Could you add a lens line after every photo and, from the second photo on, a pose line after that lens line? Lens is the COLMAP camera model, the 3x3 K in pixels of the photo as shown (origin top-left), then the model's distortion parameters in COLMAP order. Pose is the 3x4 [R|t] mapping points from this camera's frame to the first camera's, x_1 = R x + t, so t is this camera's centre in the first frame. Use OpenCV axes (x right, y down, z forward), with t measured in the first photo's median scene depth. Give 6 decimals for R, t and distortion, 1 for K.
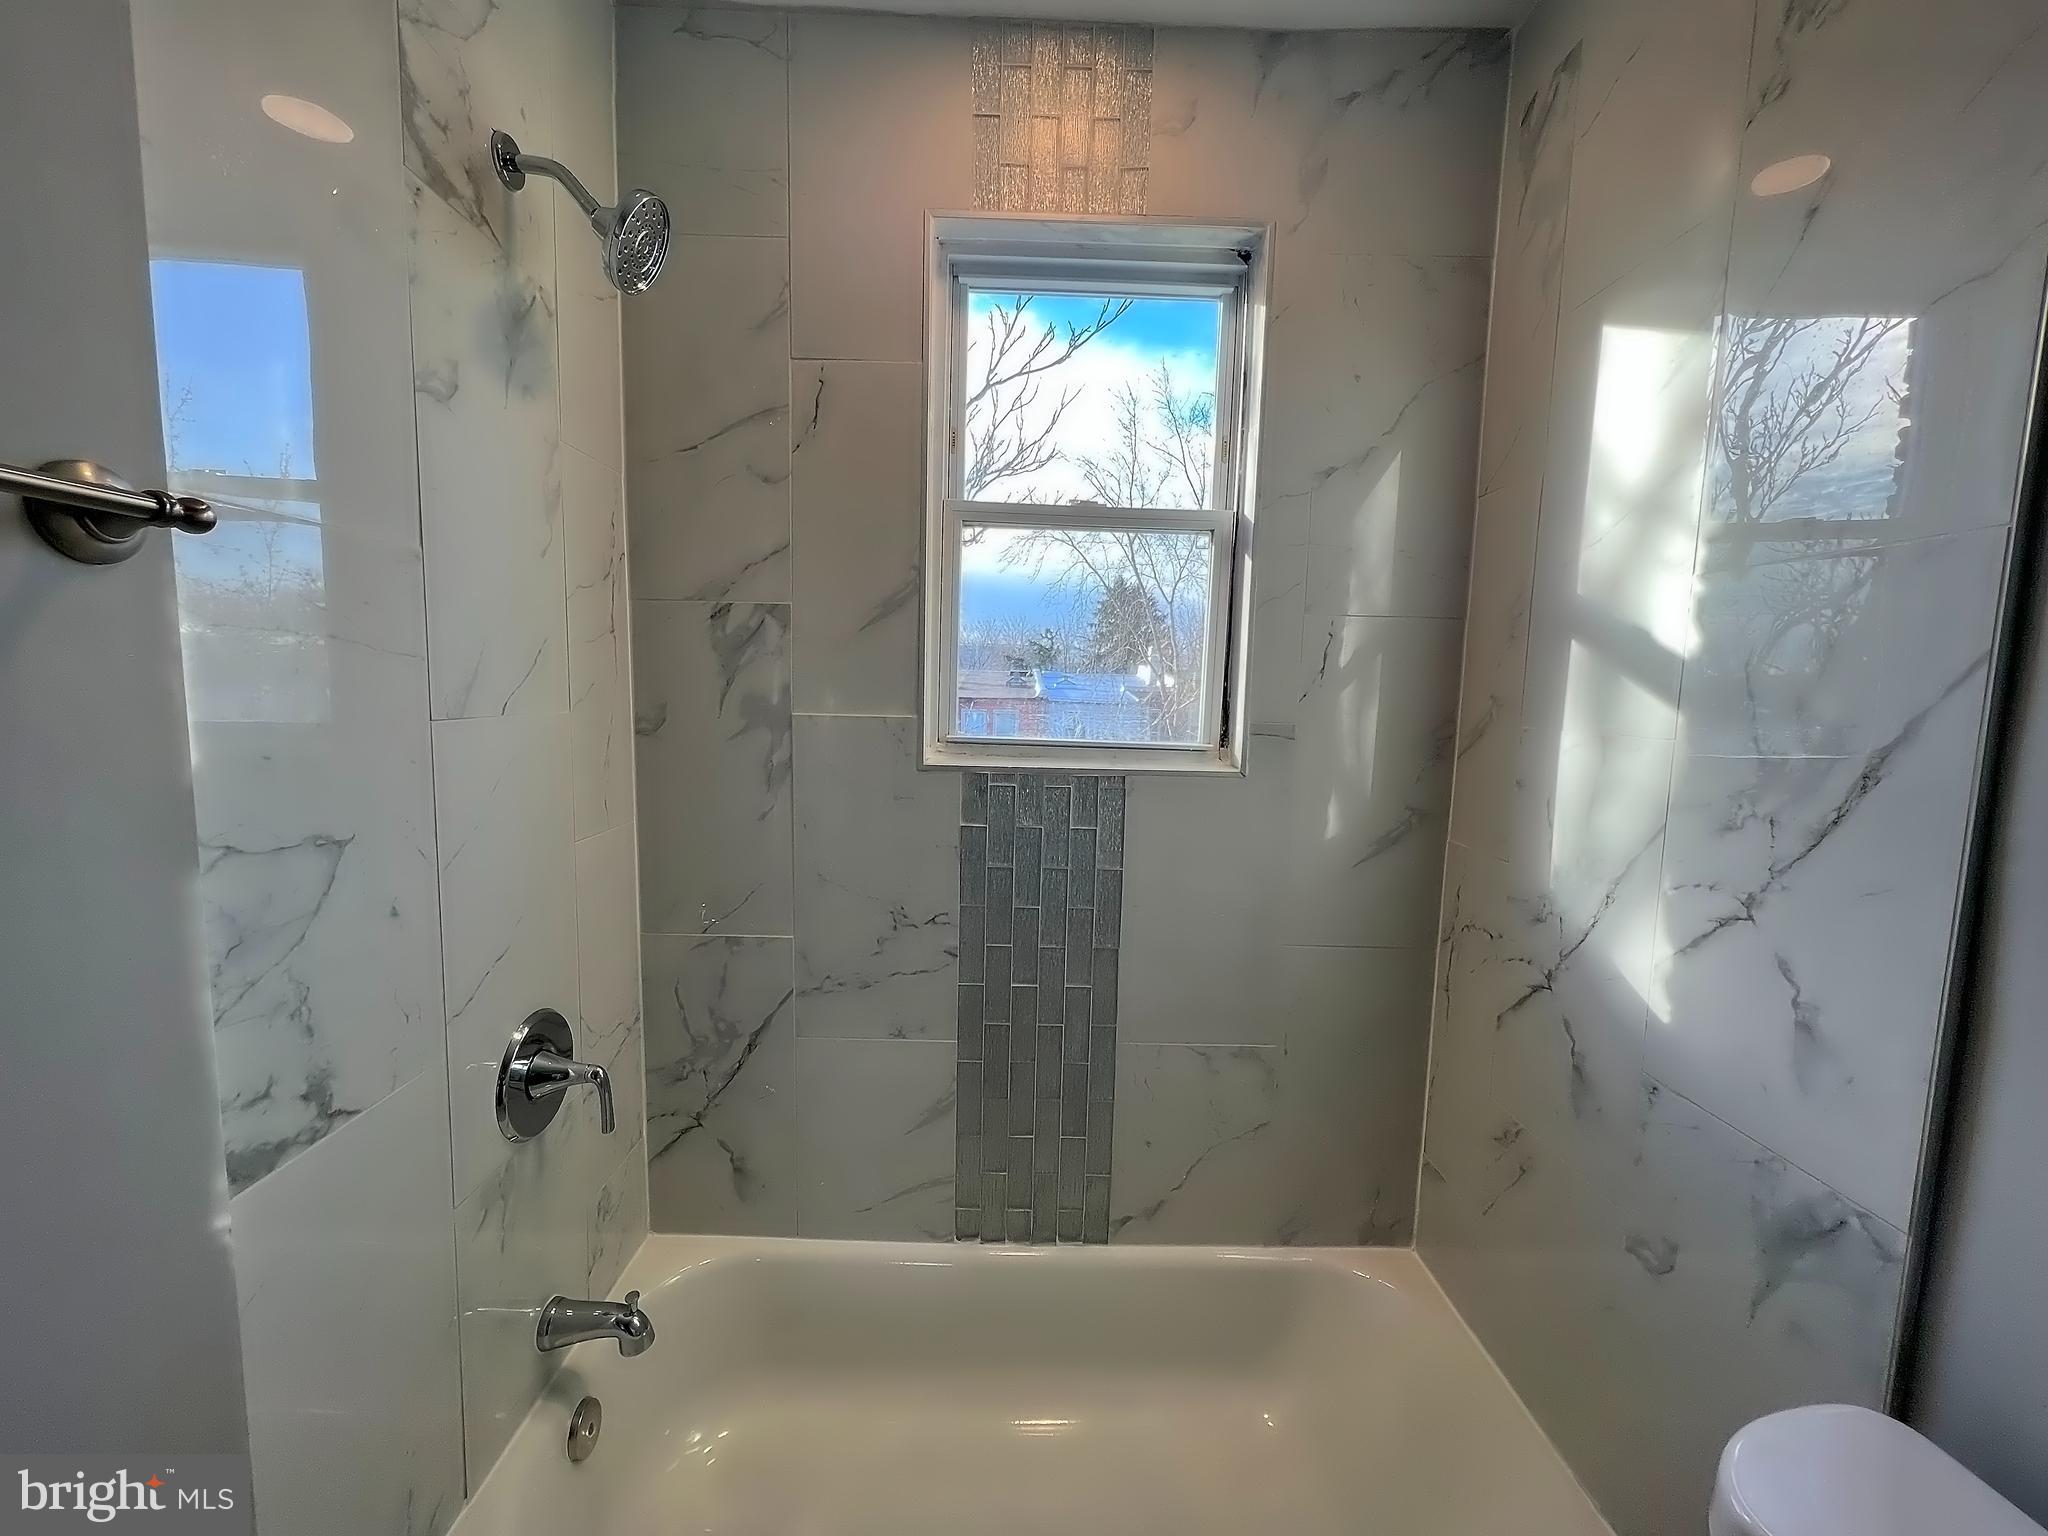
lens RADIAL K [[817.7, 0, 1013.9], [0, 817.7, 763.5], [0, 0, 1]] dist [-0.000932, 0.000526]
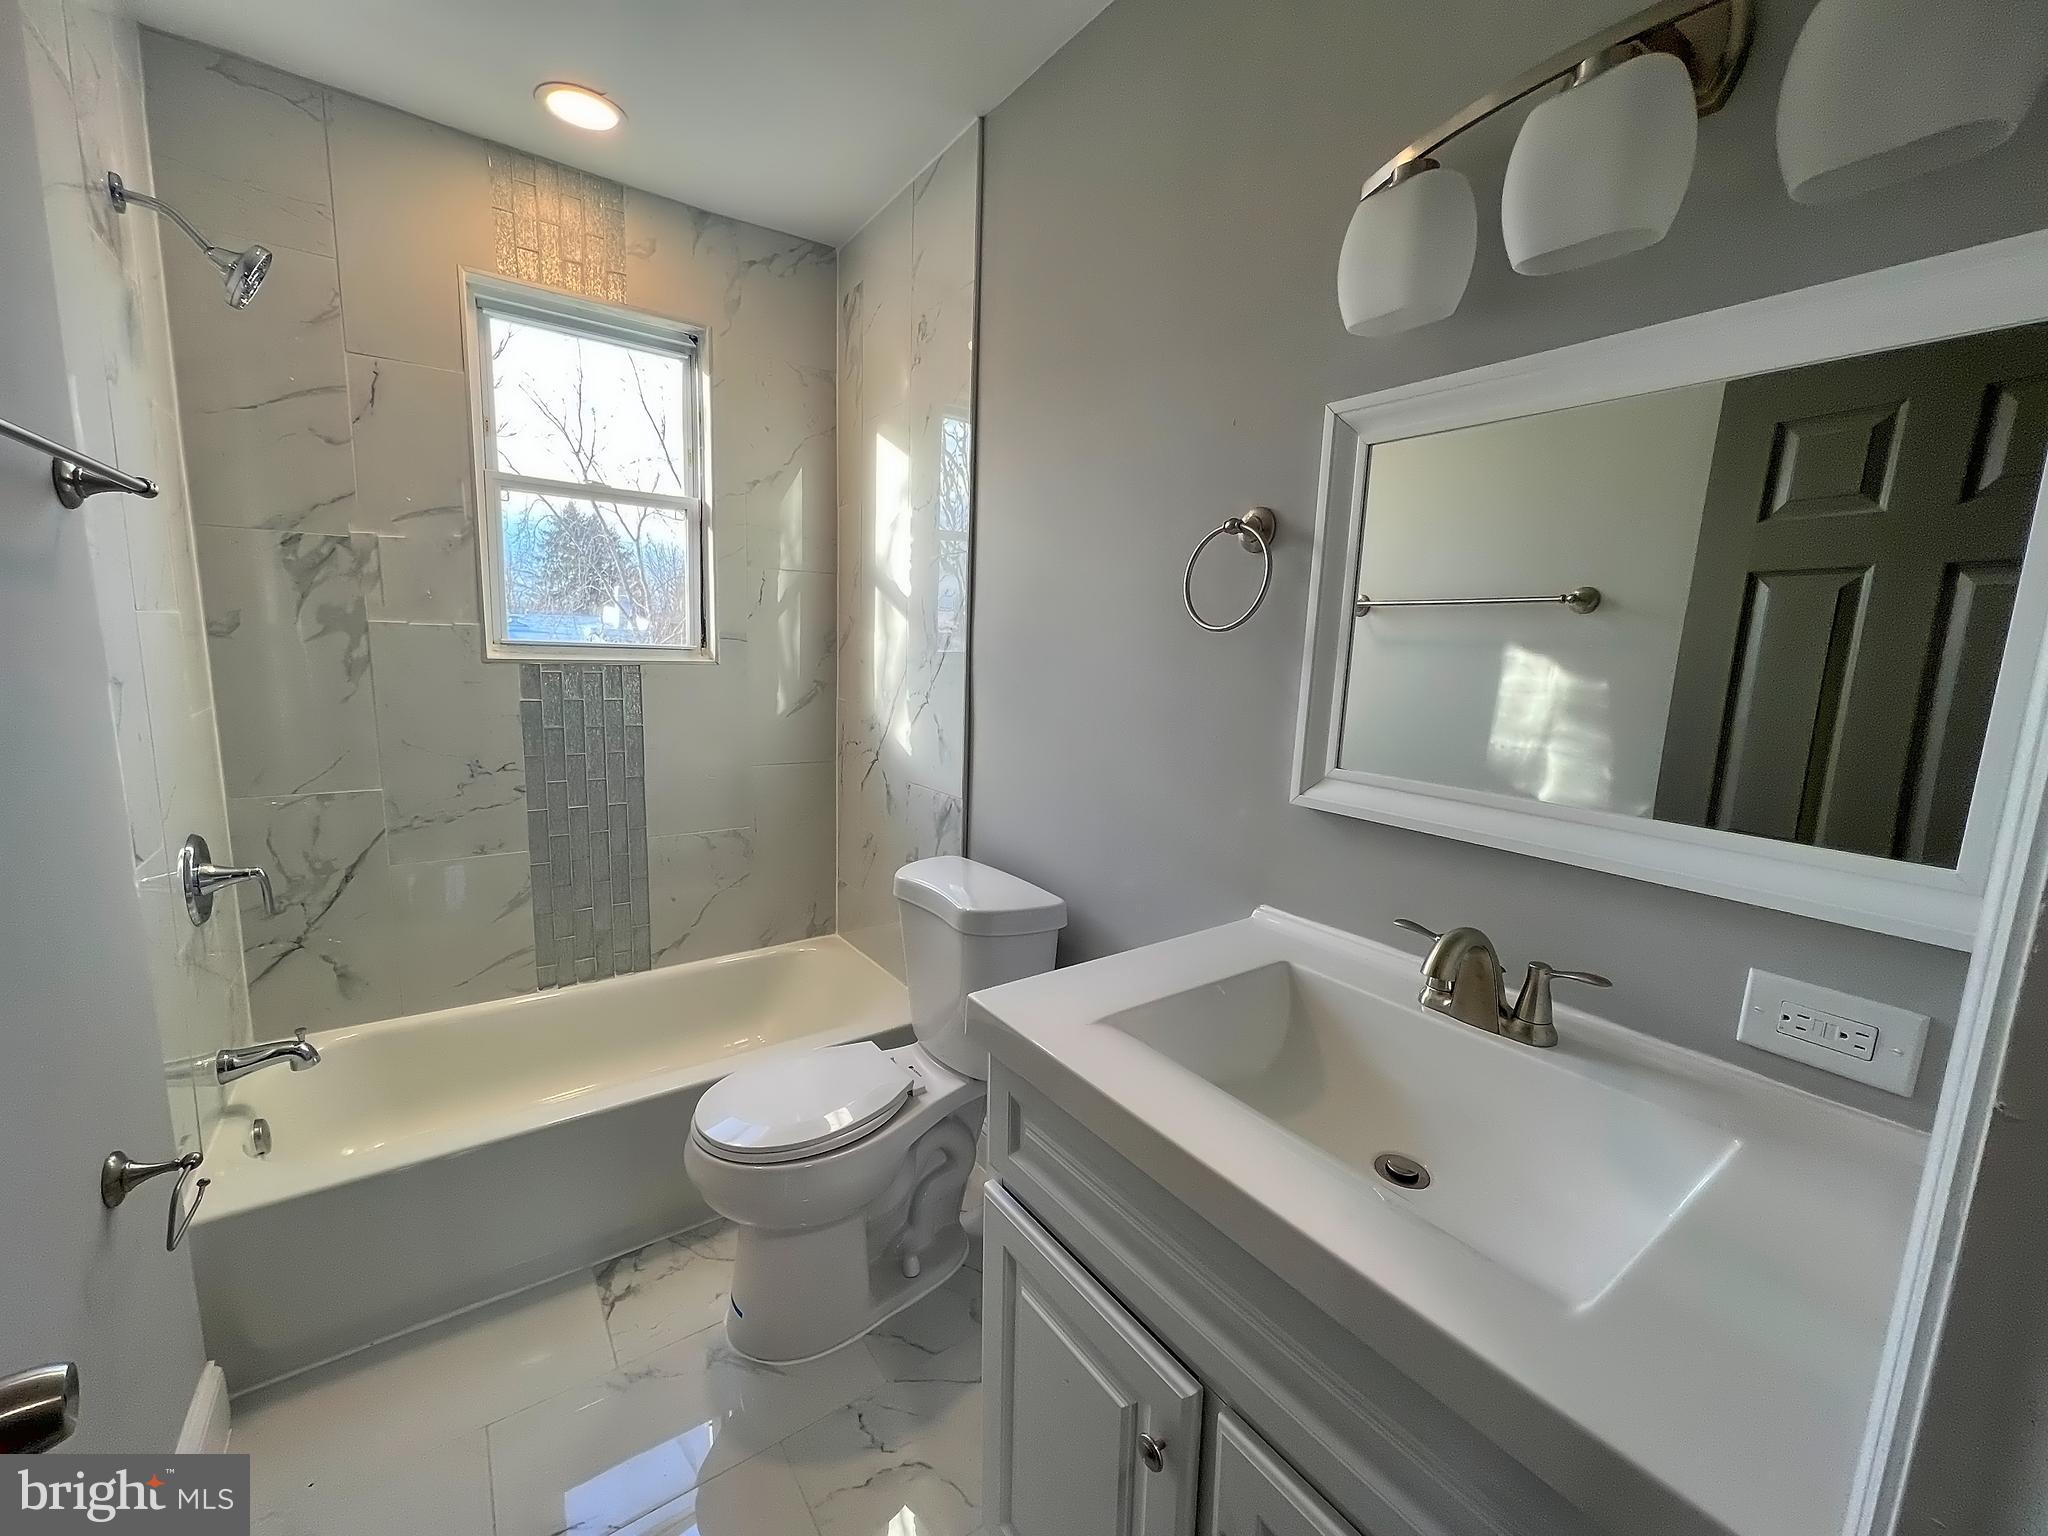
lens RADIAL K [[817.7, 0, 1018.7], [0, 817.7, 765.7], [0, 0, 1]] dist [-0.000932, 0.000526]
pose [[0.816974, -0.084214, 0.570492, -0.183384], [0.045462, 0.995606, 0.081863, 0.113966], [-0.574879, -0.040944, 0.817213, -0.715274]]
